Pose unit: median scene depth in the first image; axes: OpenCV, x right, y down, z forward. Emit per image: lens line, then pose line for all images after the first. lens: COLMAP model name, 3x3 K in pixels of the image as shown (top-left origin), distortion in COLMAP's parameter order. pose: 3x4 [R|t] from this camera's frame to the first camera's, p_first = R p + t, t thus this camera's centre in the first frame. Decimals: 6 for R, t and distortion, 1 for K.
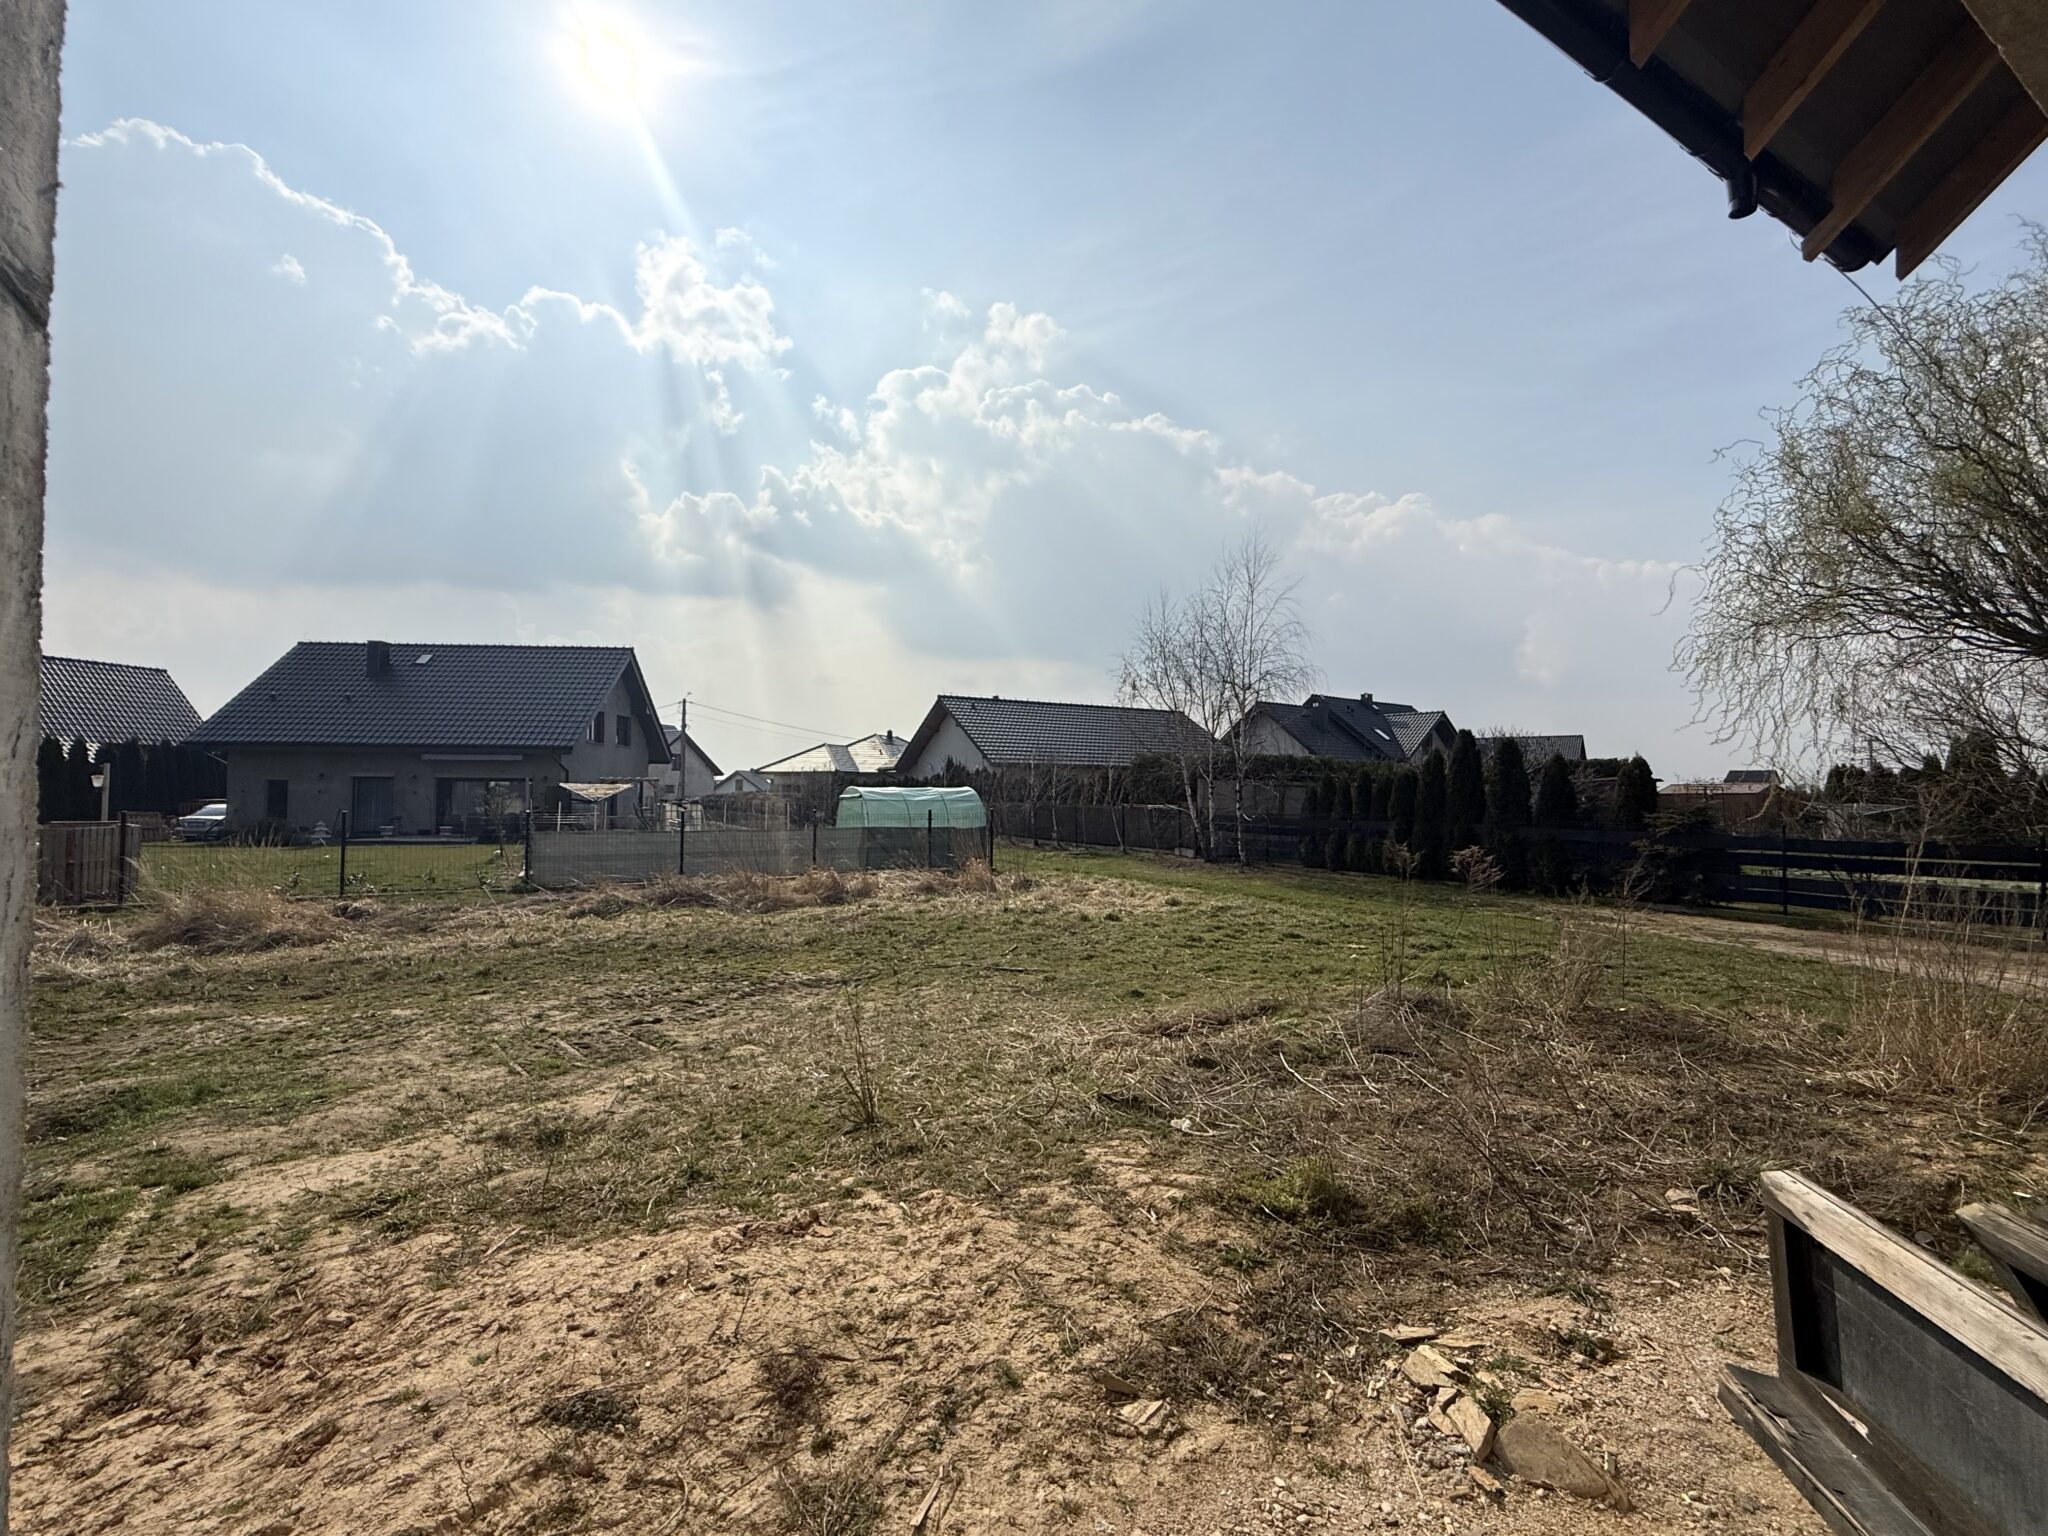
lens RADIAL K [[900.8, 0, 1025.7], [0, 900.8, 764.5], [0, 0, 1]] dist [0.000805, 0.000204]
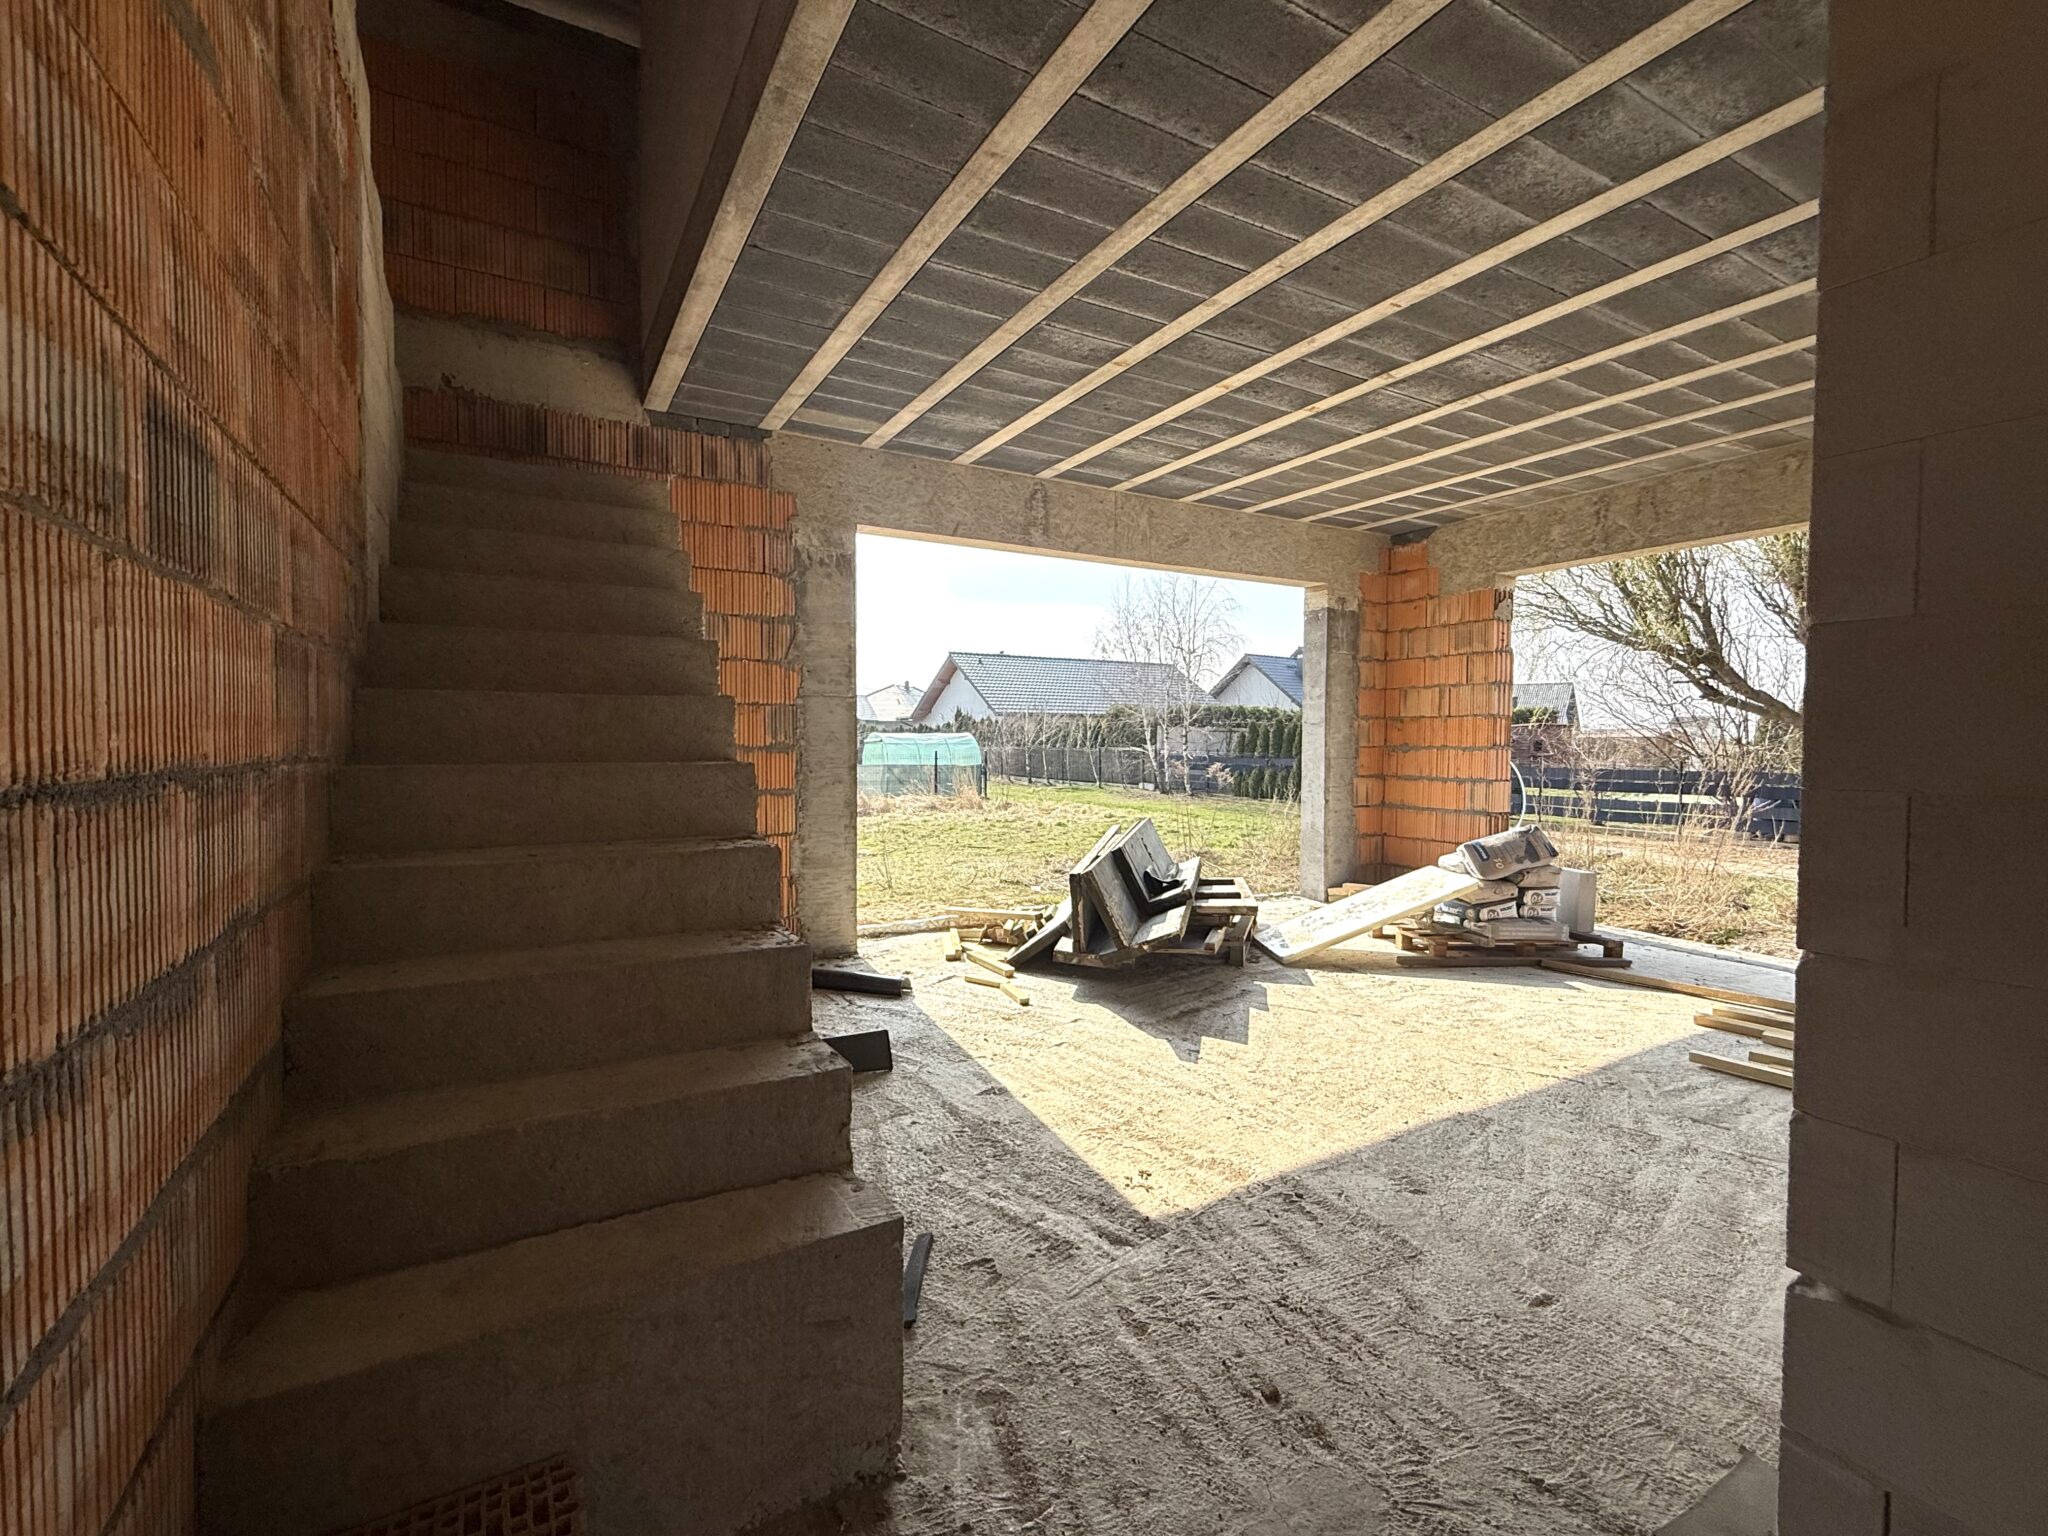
lens RADIAL K [[900.8, 0, 1023.7], [0, 900.8, 769.1], [0, 0, 1]] dist [0.000805, 0.000204]
pose [[0.999739, -0.003467, -0.022586, 0.037392], [0.004895, 0.997971, 0.063478, -0.004063], [0.022320, -0.063572, 0.997728, -0.216837]]
